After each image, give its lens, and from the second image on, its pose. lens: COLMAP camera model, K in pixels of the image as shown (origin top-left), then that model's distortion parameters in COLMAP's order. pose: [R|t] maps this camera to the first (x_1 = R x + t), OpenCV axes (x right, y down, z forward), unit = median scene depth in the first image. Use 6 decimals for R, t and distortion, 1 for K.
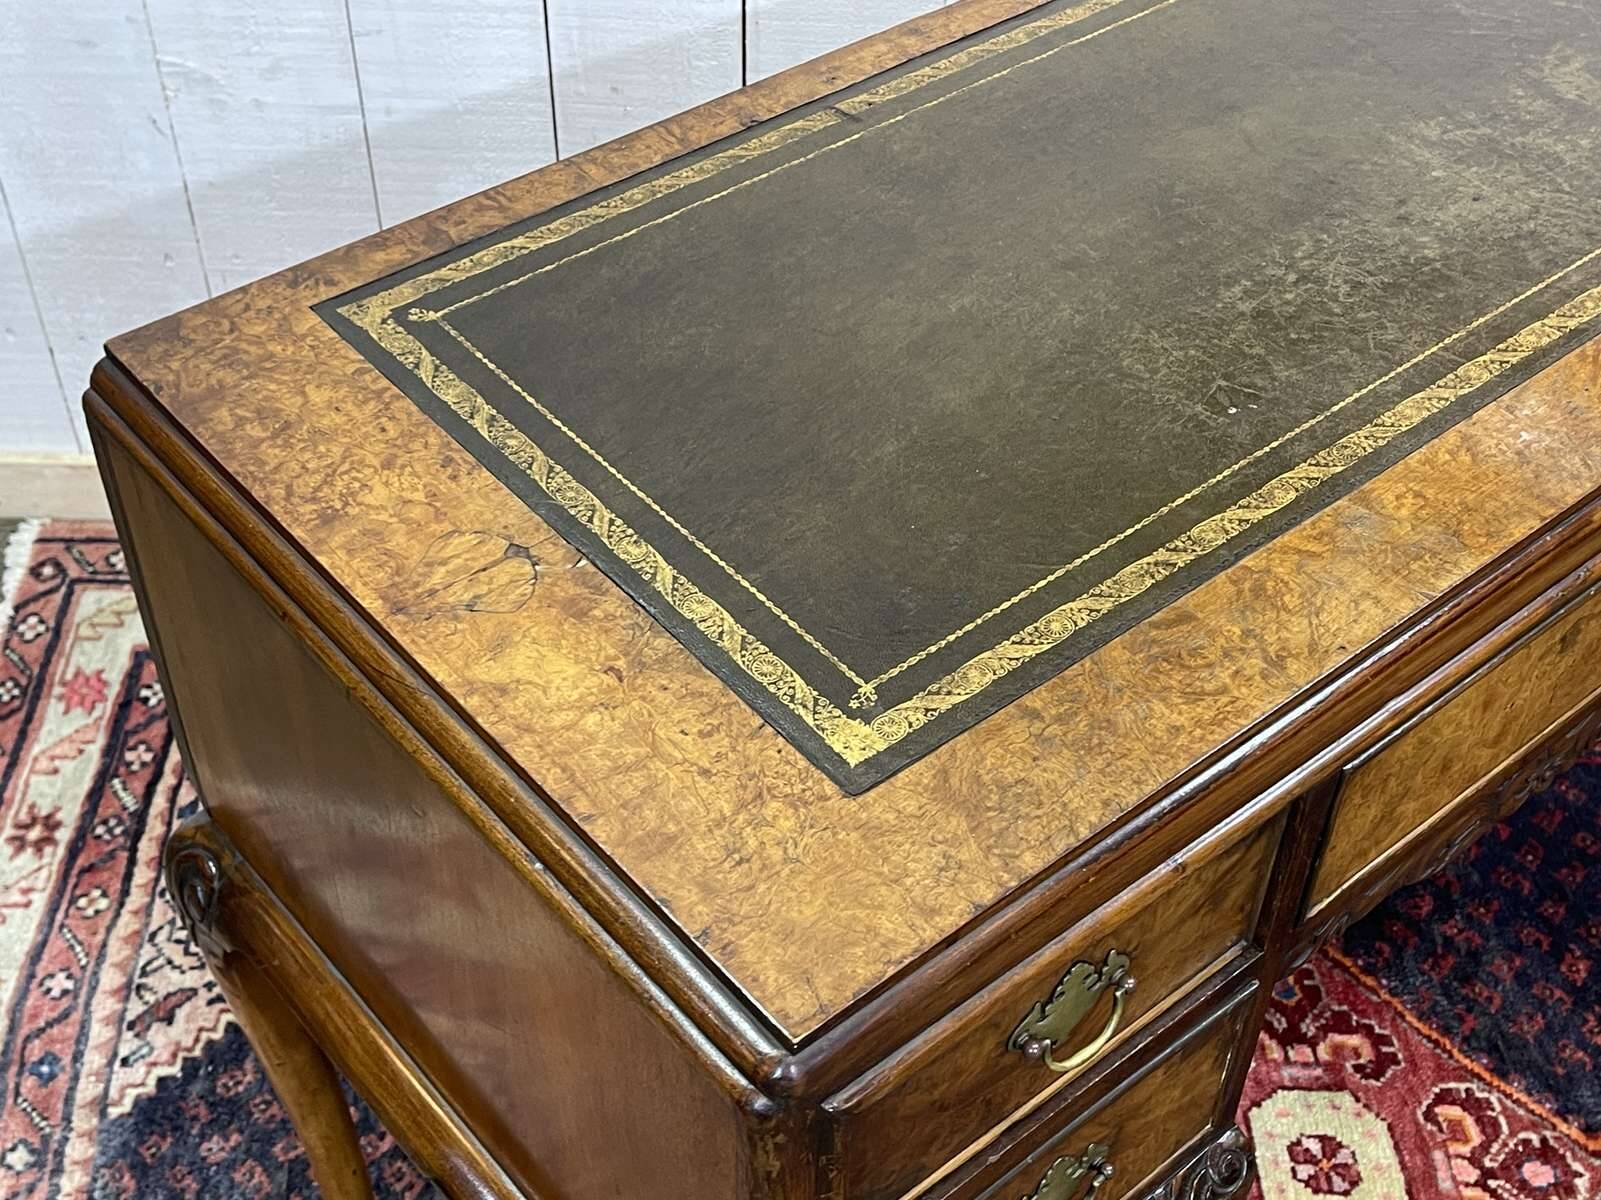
lens RADIAL K [[2048.2, 0, 821.1], [0, 2048.2, 606.6], [0, 0, 1]] dist [0.059330, -0.112657]
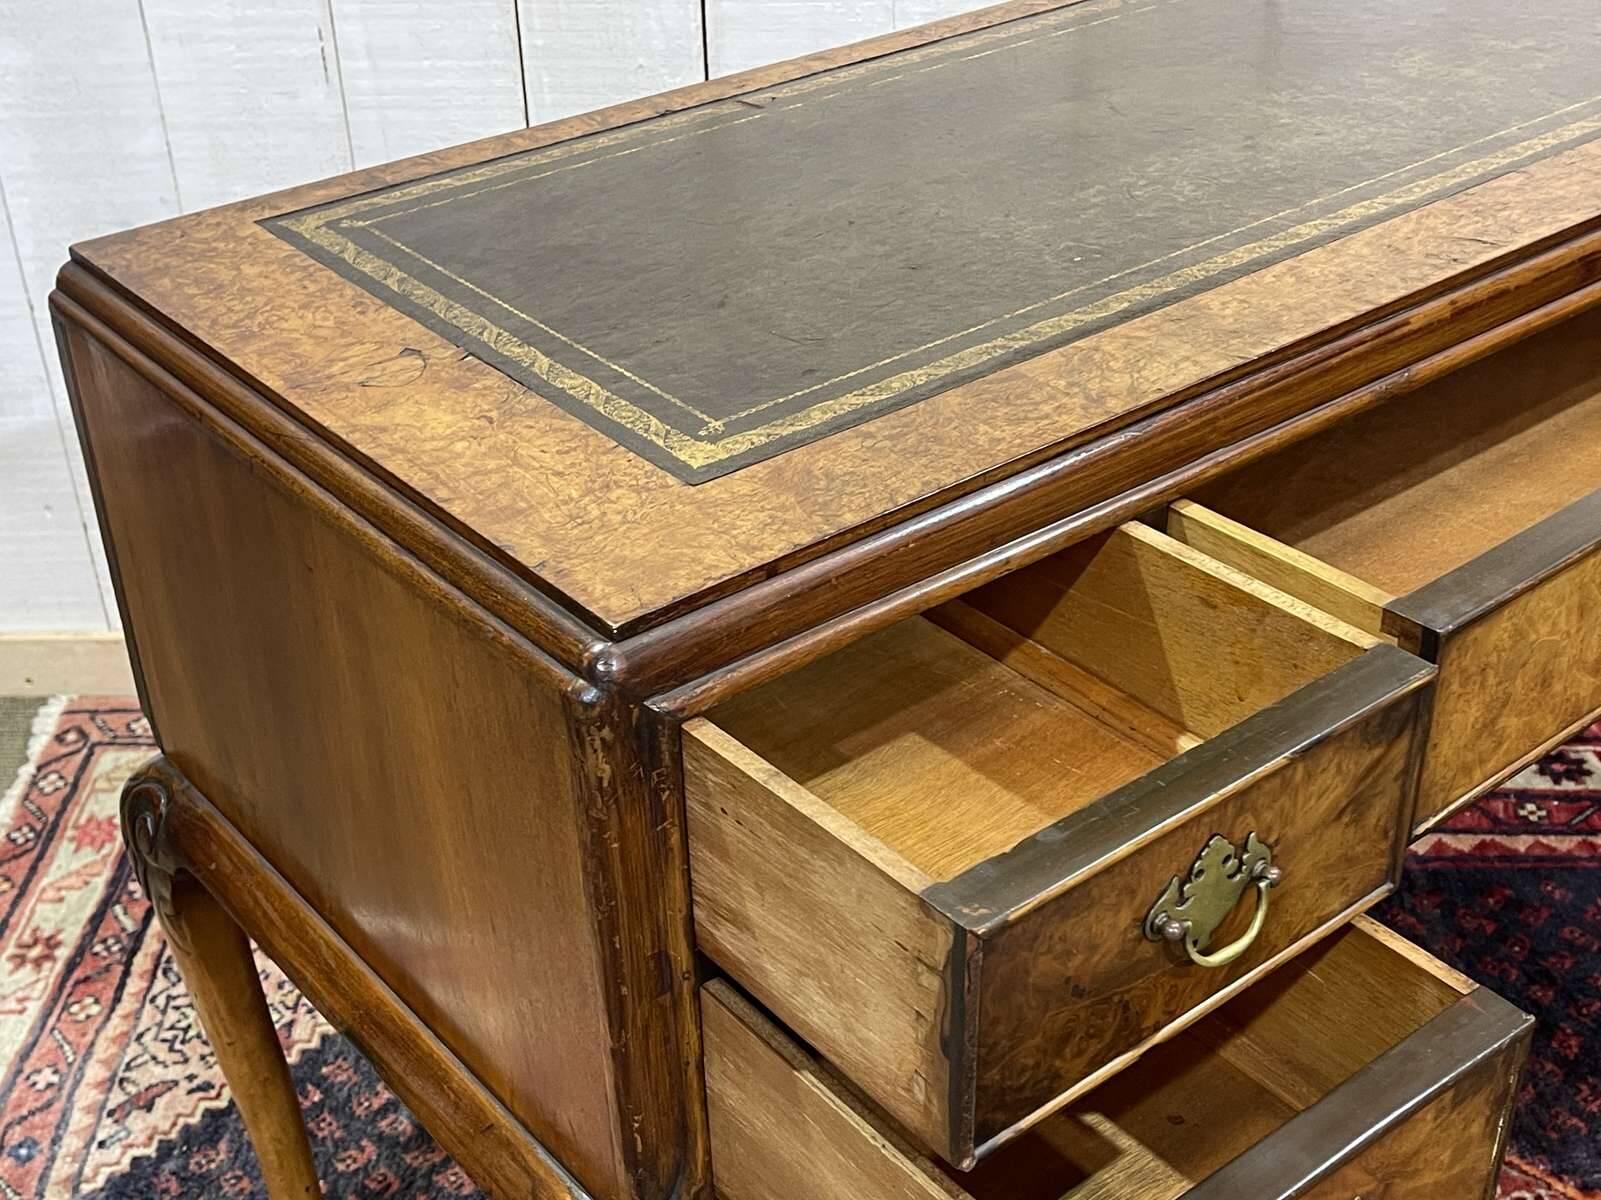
lens RADIAL K [[2048.6, 0, 797.0], [0, 2048.6, 613.0], [0, 0, 1]] dist [0.044867, -0.045550]
pose [[0.998303, -0.029439, -0.050237, 0.056494], [0.017953, 0.976364, -0.215386, 0.180074], [0.055391, 0.214118, 0.975236, -0.018398]]
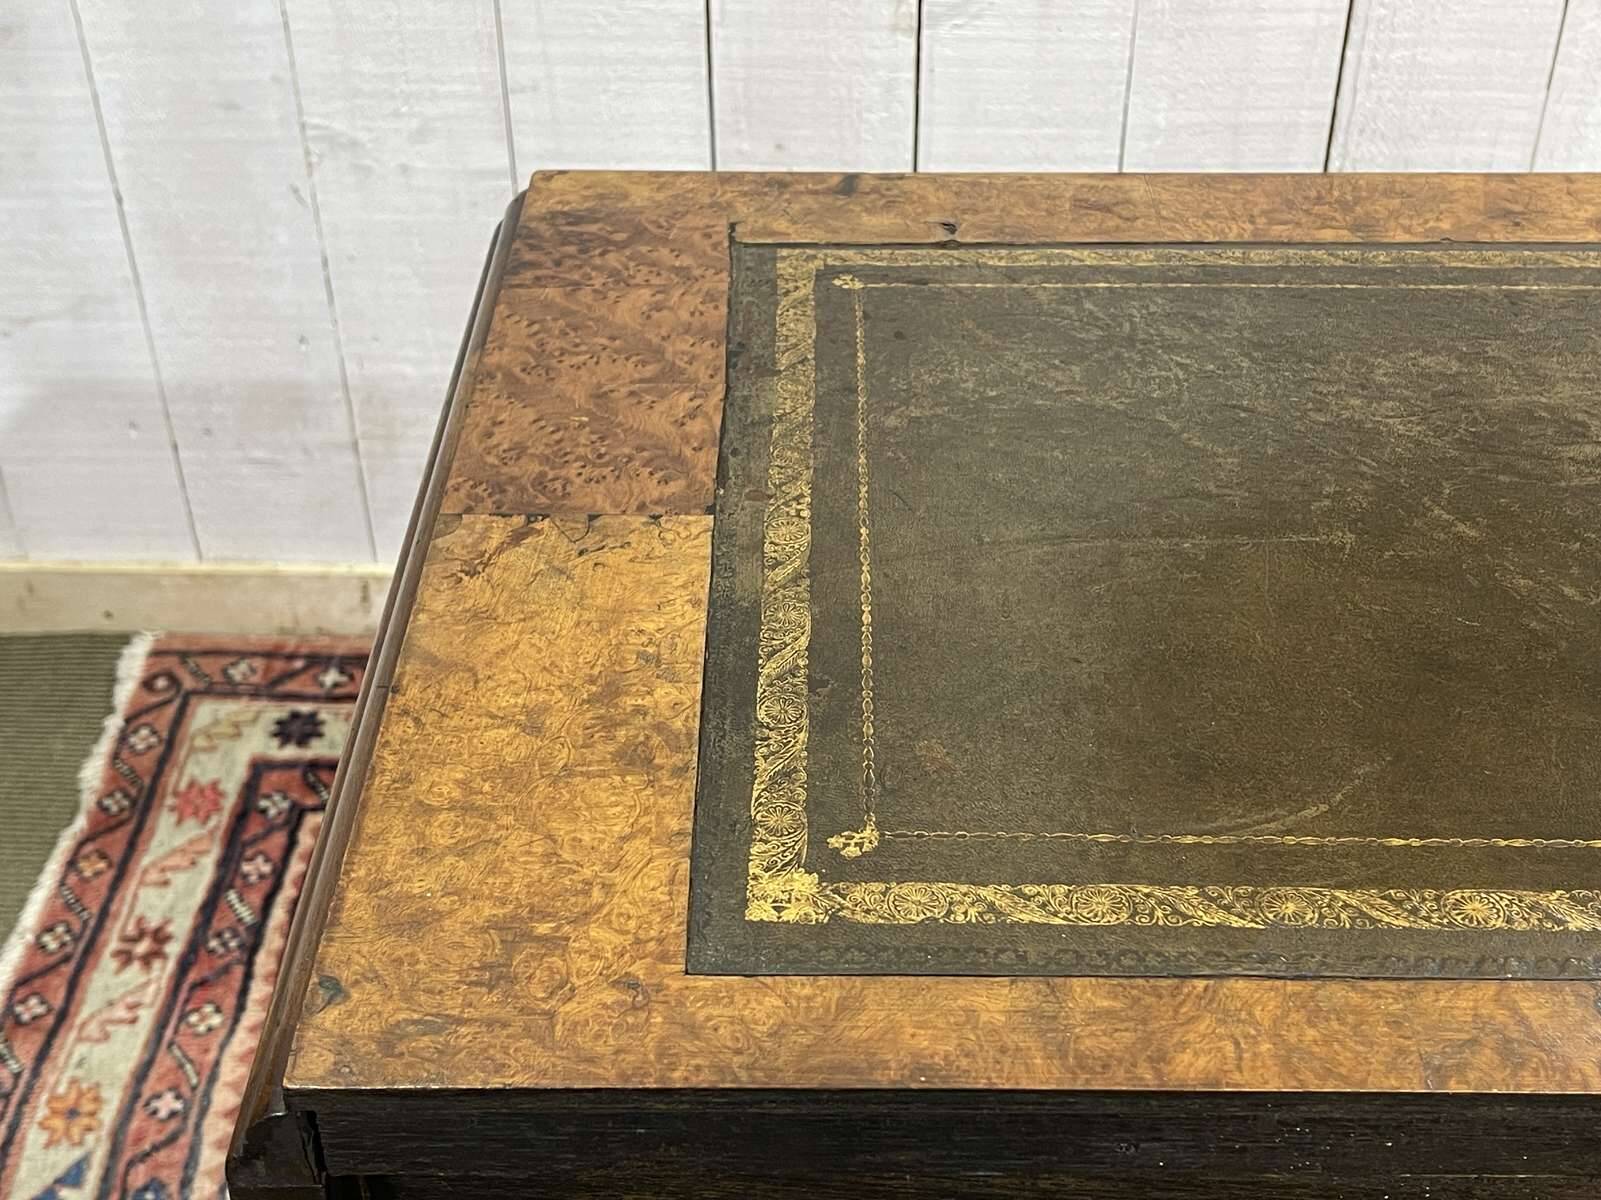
lens RADIAL K [[2048.2, 0, 821.1], [0, 2048.2, 606.6], [0, 0, 1]] dist [0.059330, -0.112657]
pose [[0.999503, -0.009724, -0.029993, -0.056035], [0.005595, 0.990857, -0.134797, 0.088848], [0.031030, 0.134562, 0.990419, 0.093430]]
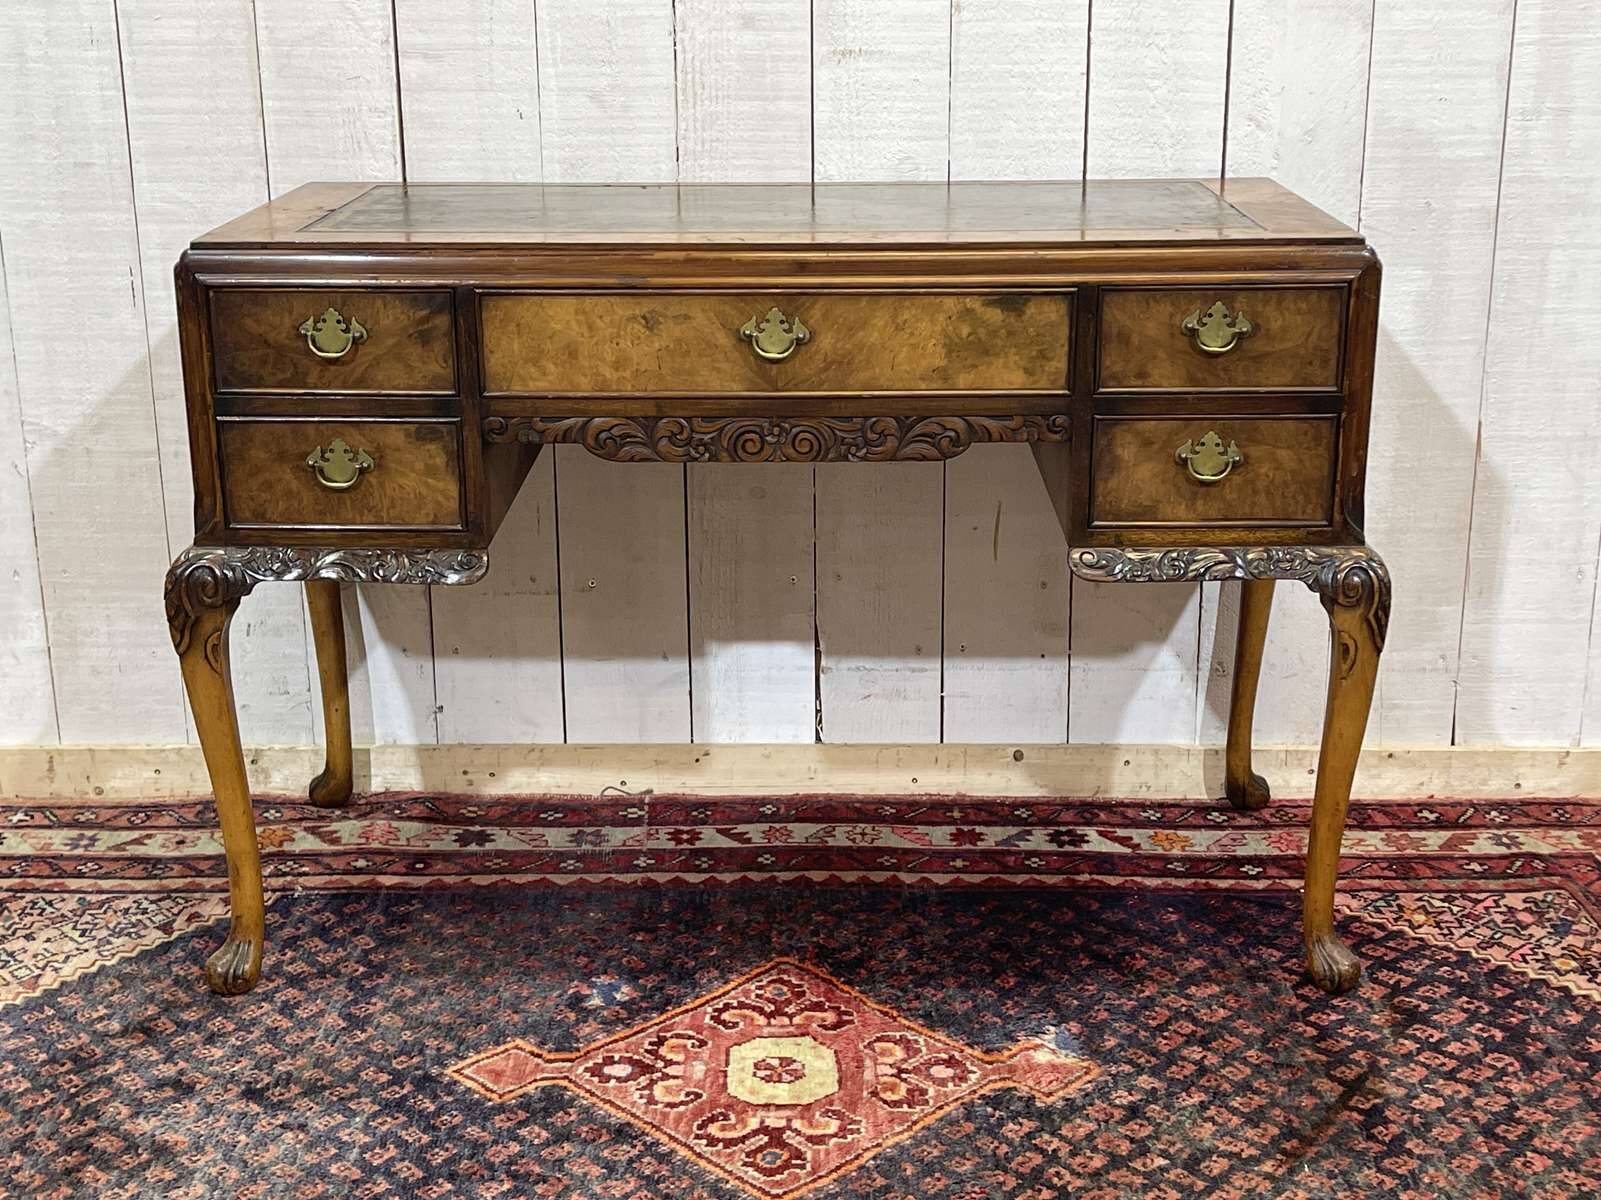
lens RADIAL K [[2191.5, 0, 807.4], [0, 2191.5, 597.3], [0, 0, 1]] dist [0.144254, -0.451010]
pose [[0.999442, -0.027289, -0.019285, 0.274148], [0.015734, 0.893469, -0.448850, 0.582260], [0.029479, 0.448296, 0.893399, -0.355392]]
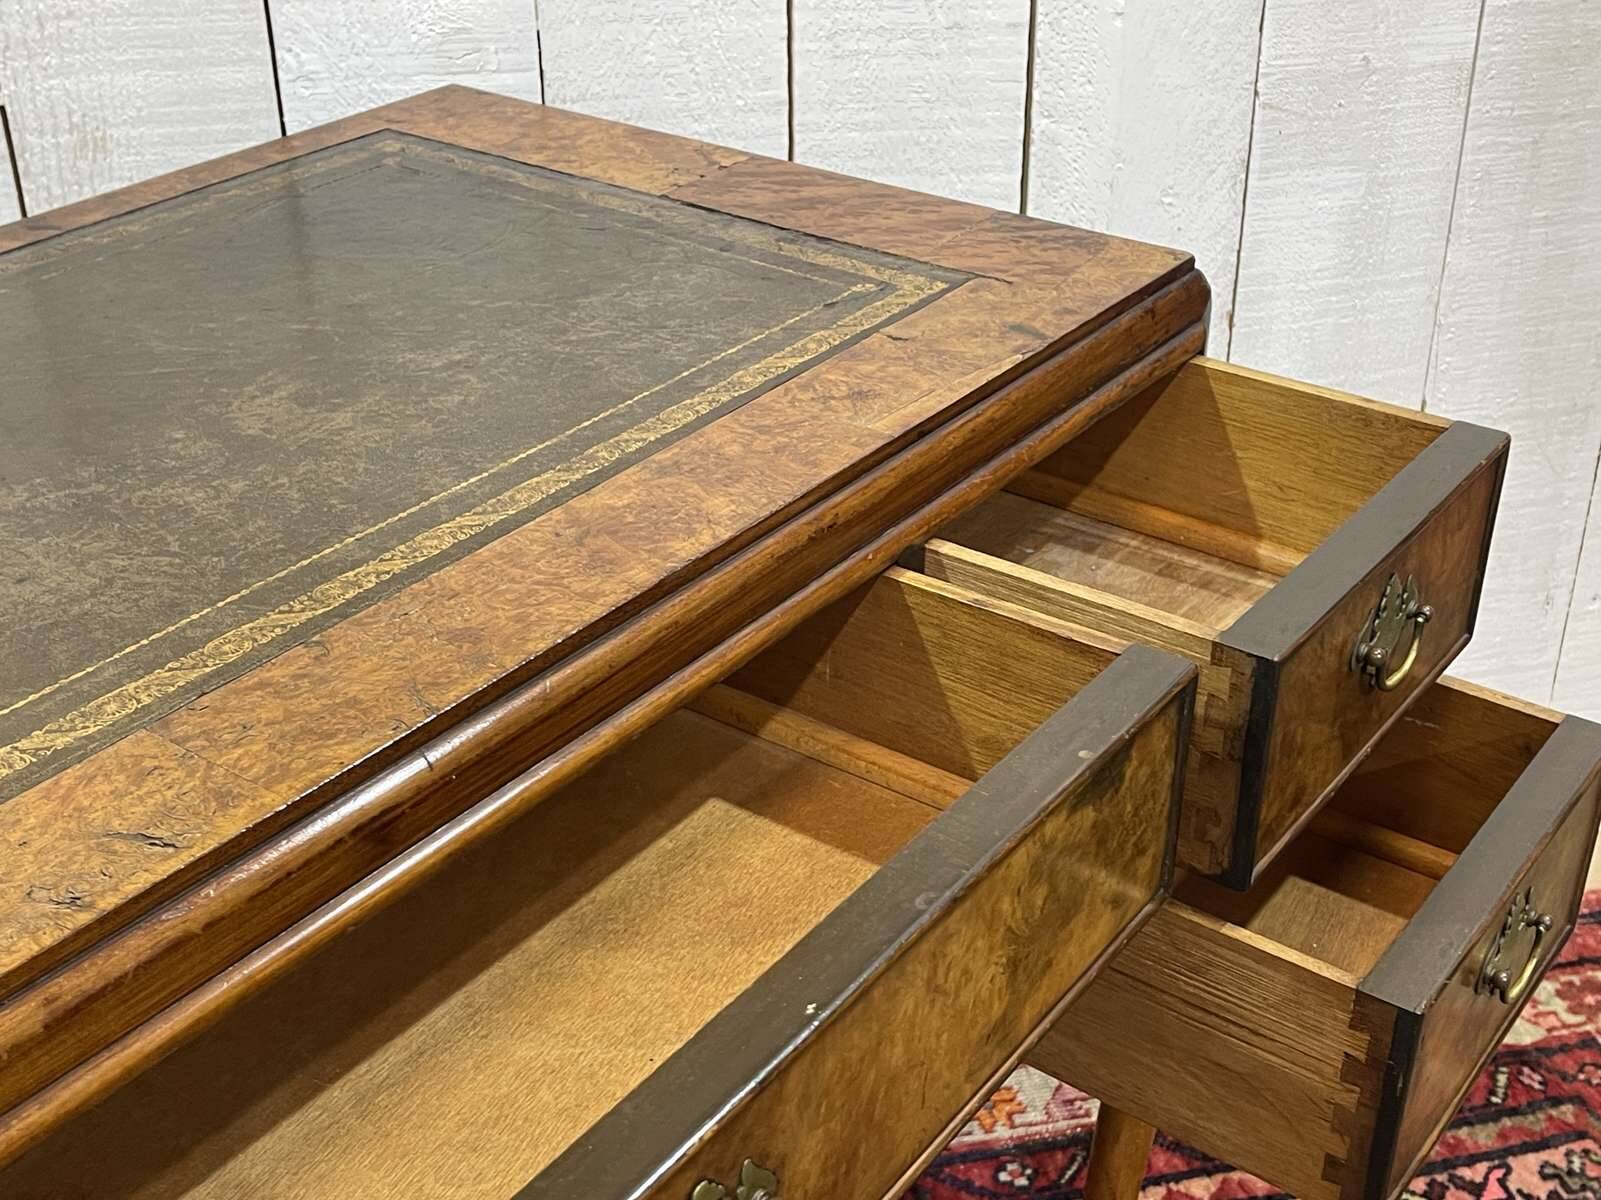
lens RADIAL K [[2044.1, 0, 807.3], [0, 2044.1, 597.6], [0, 0, 1]] dist [0.055396, -0.091667]
pose [[0.973576, -0.138709, 0.181410, 0.282035], [0.179424, 0.956048, -0.231905, 0.004802], [-0.141270, 0.258326, 0.955673, 0.212118]]
